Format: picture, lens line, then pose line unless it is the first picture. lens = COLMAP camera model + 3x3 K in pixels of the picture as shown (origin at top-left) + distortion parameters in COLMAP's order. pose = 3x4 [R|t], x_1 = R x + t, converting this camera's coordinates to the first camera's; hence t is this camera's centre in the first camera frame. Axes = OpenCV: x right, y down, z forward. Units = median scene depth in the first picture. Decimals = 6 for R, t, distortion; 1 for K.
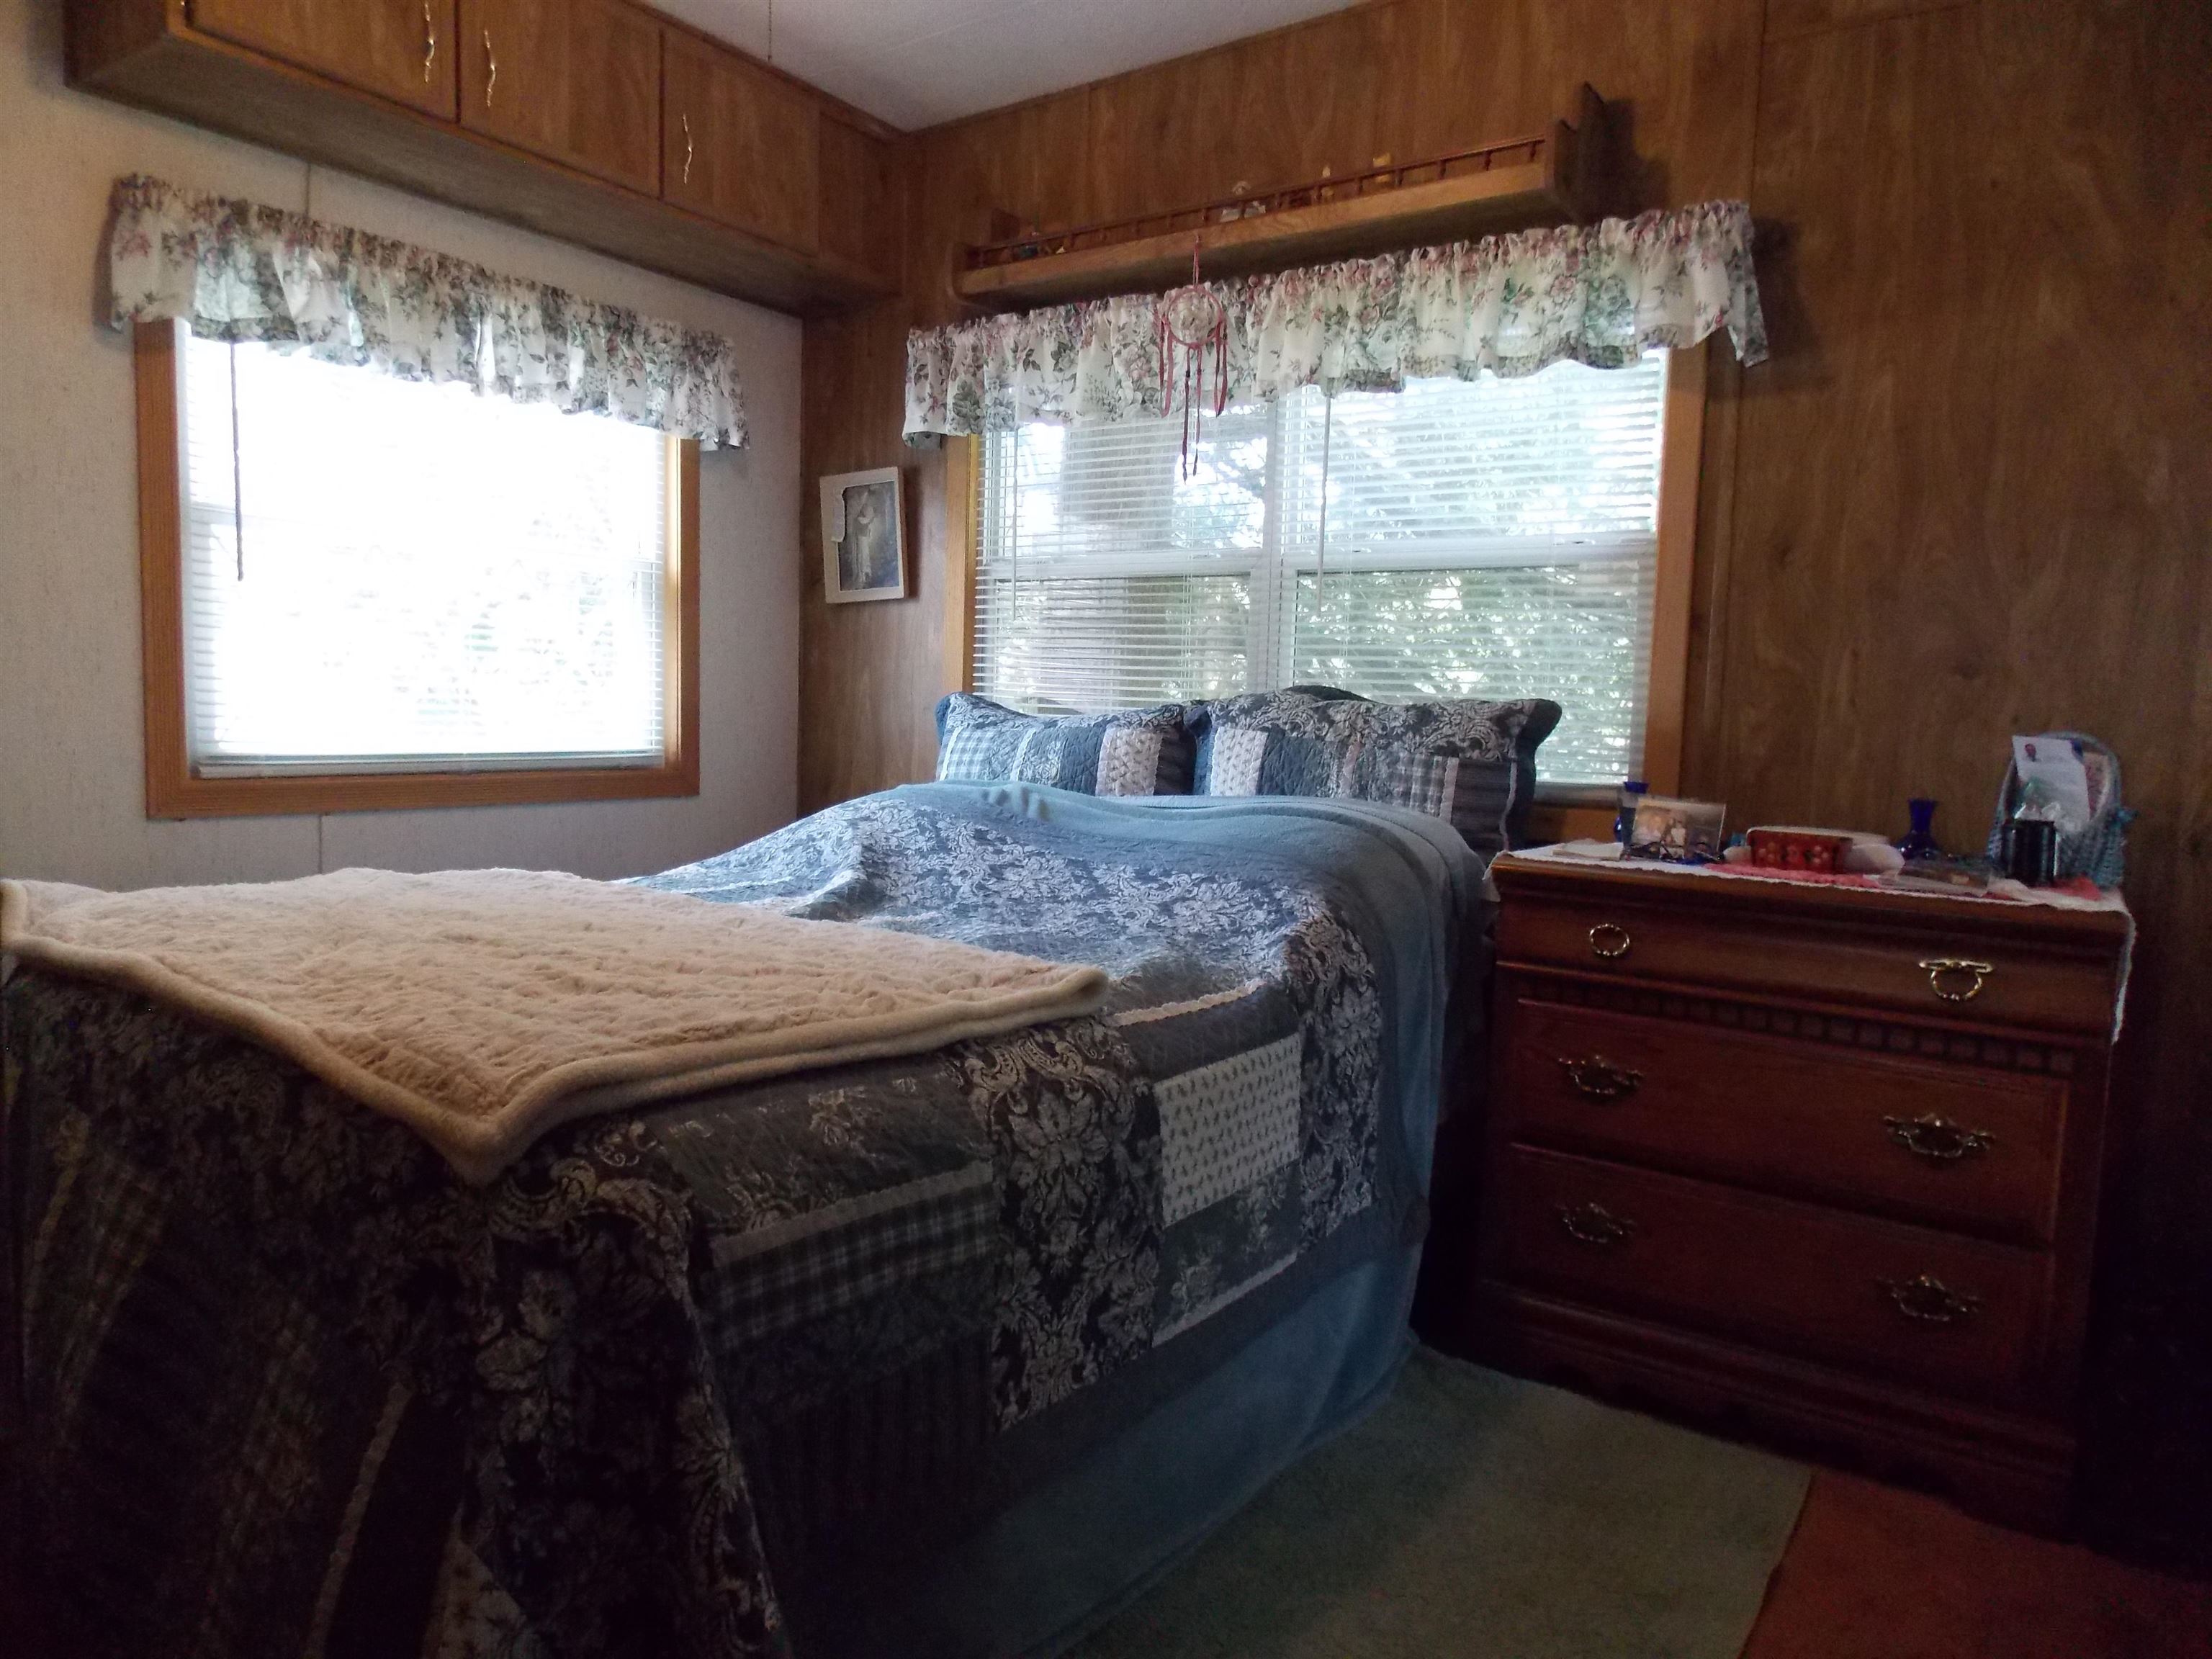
lens RADIAL K [[1454.0, 0, 1107.4], [0, 1454.0, 830.0], [0, 0, 1]] dist [0.005426, -0.007240]
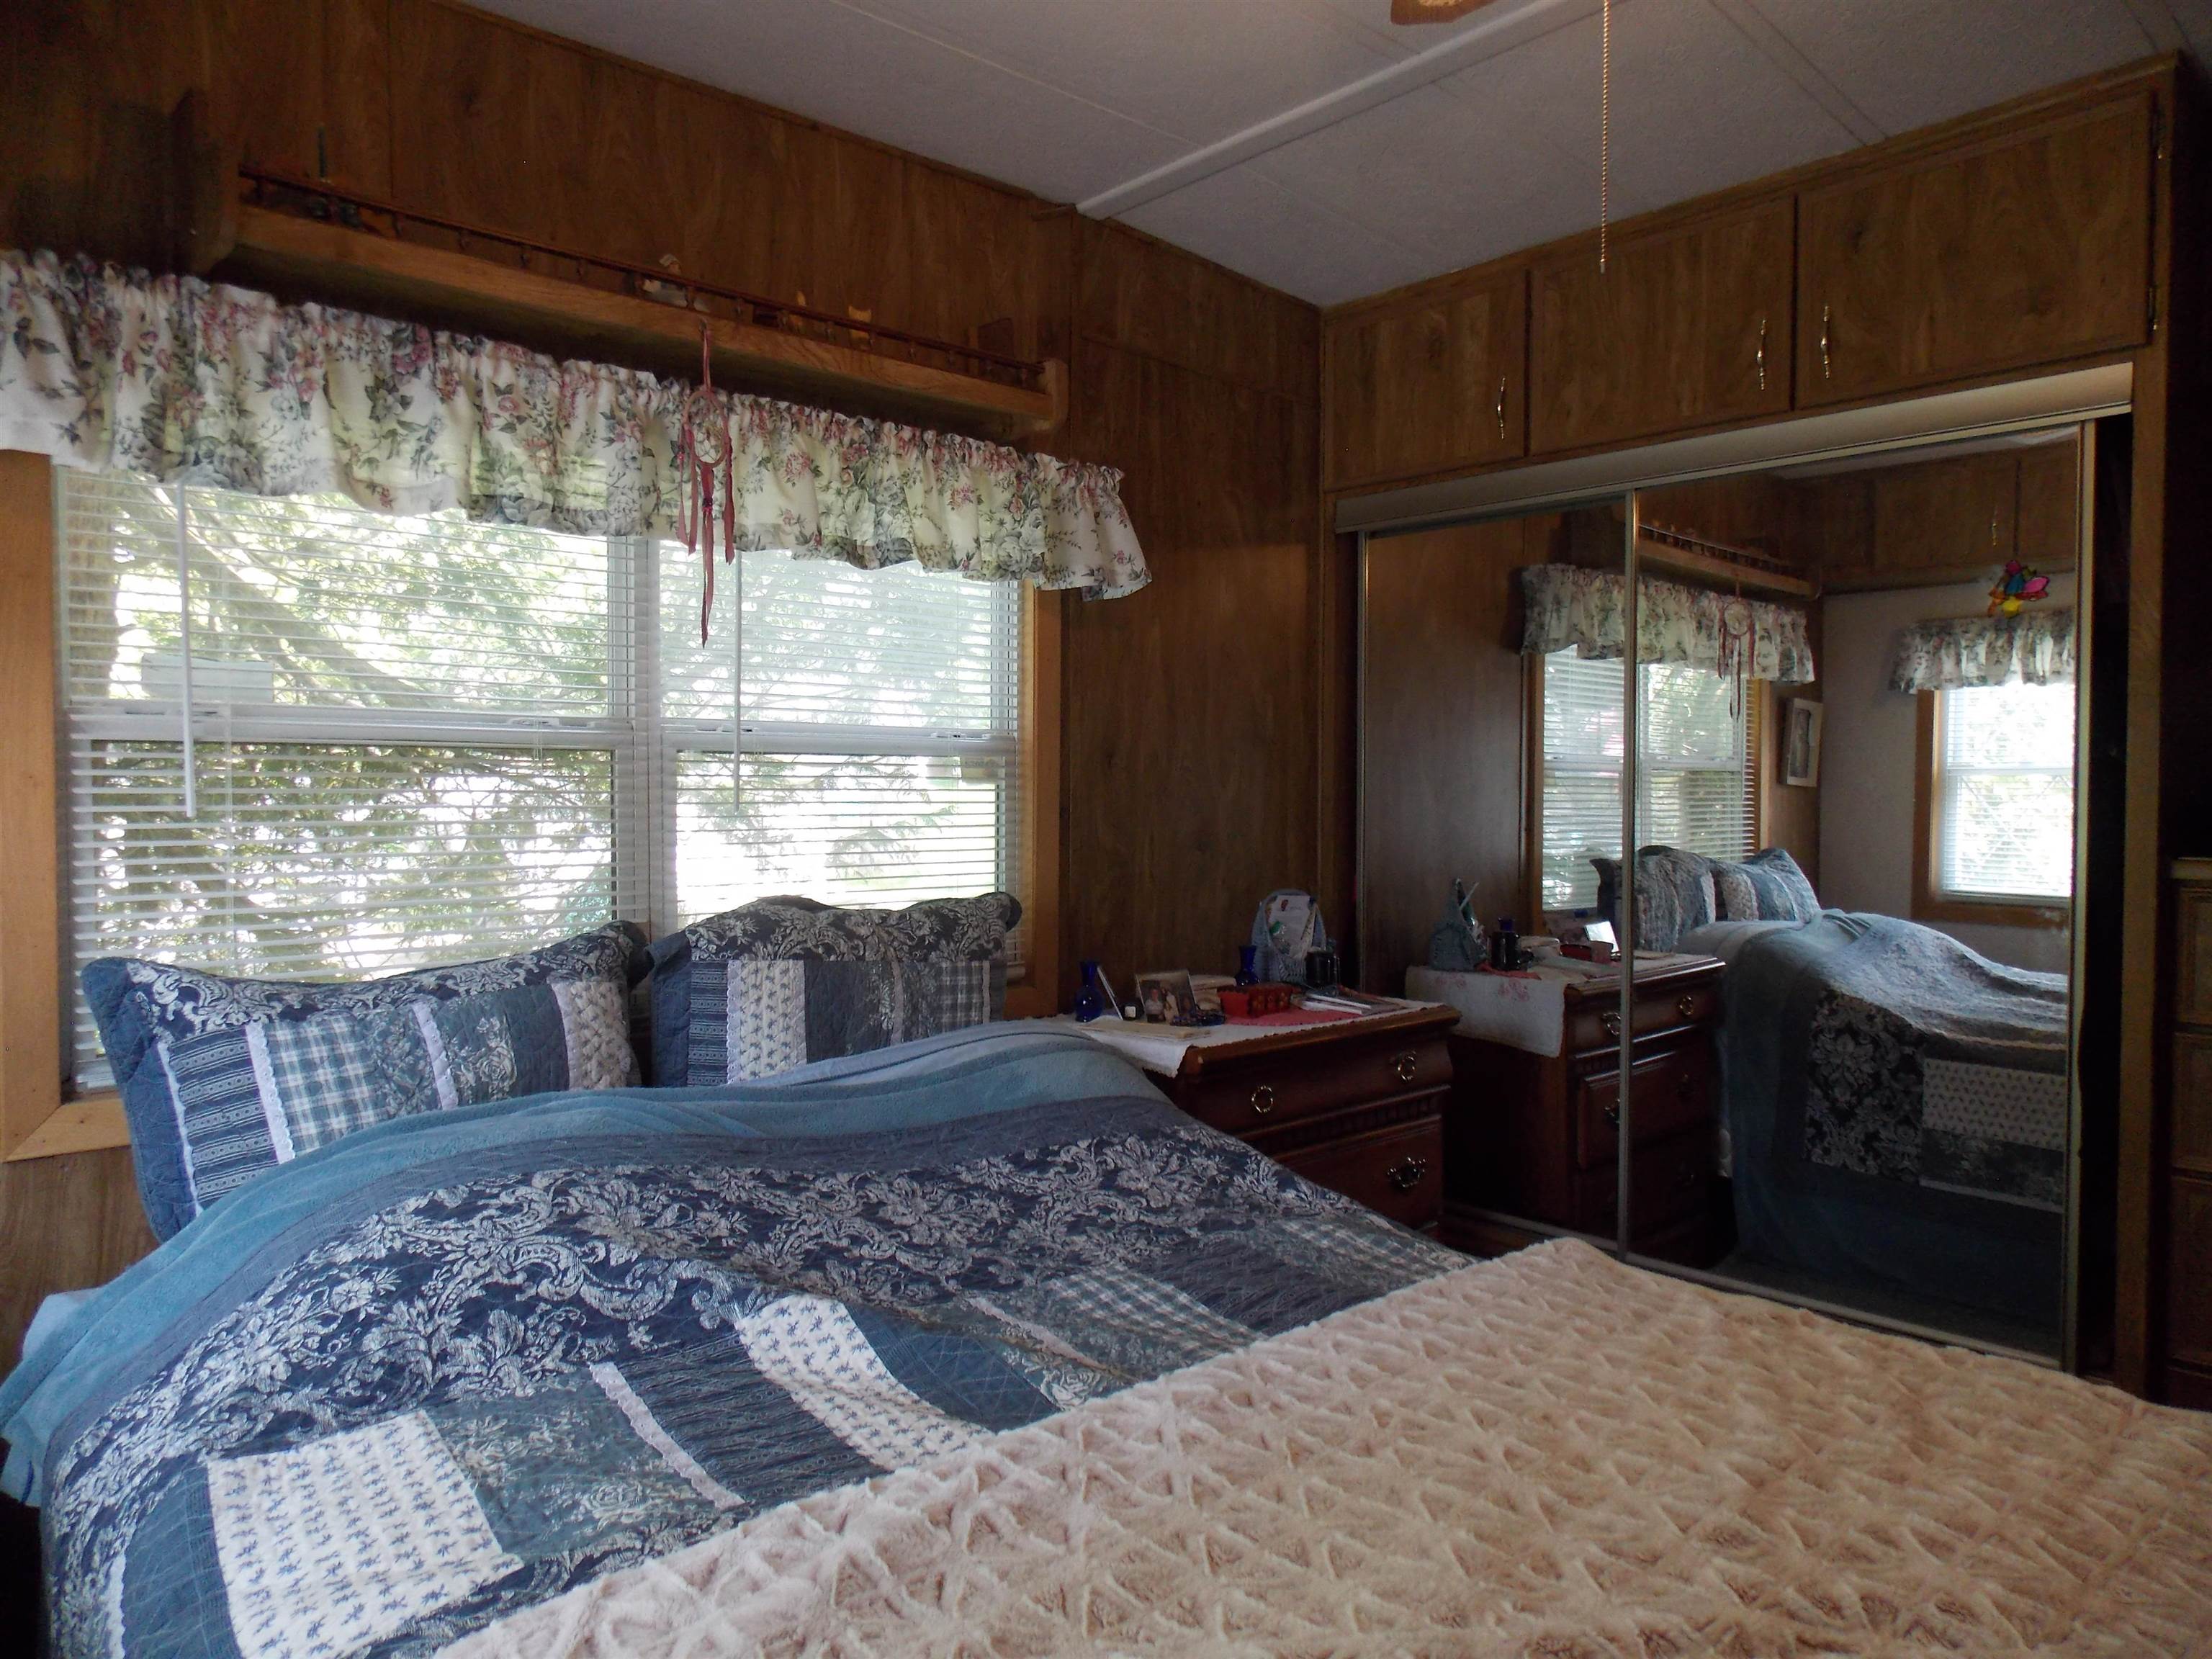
lens RADIAL K [[1454.0, 0, 1105.2], [0, 1454.0, 830.0], [0, 0, 1]] dist [0.005426, -0.007240]
pose [[0.220132, -0.056277, 0.973845, -0.655805], [0.092485, 0.995041, 0.036597, -0.156856], [-0.971076, 0.082010, 0.224246, 0.659027]]
